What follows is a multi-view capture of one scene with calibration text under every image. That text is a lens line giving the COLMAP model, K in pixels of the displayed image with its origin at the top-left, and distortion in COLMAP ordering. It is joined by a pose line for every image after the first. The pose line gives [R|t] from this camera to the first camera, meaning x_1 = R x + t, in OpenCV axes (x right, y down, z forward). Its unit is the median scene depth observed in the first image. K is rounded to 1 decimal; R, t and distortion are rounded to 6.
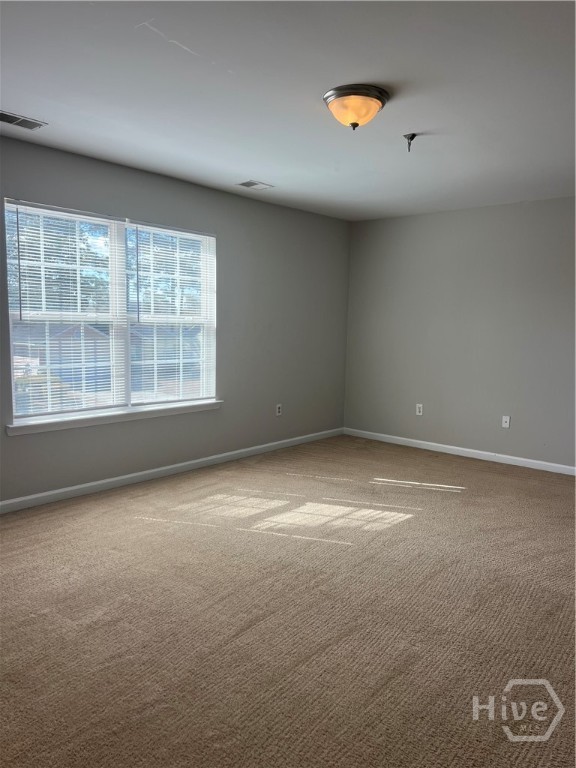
lens RADIAL K [[573.6, 0, 285.9], [0, 573.6, 393.0], [0, 0, 1]] dist [0.126397, -0.232305]
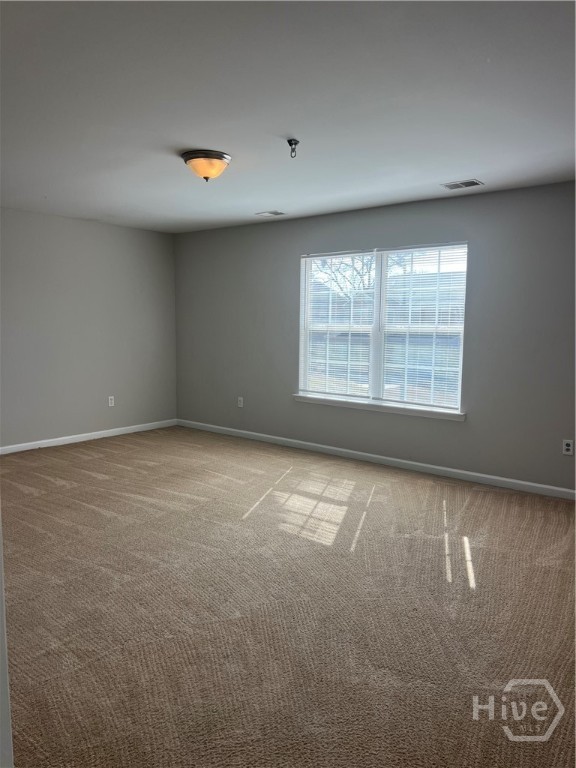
lens RADIAL K [[573.6, 0, 285.9], [0, 573.6, 393.0], [0, 0, 1]] dist [0.126397, -0.232305]
pose [[0.027859, 0.103334, -0.994256, 0.977136], [-0.135261, 0.985884, 0.098674, -0.089382], [0.990418, 0.131736, 0.041443, 0.783639]]
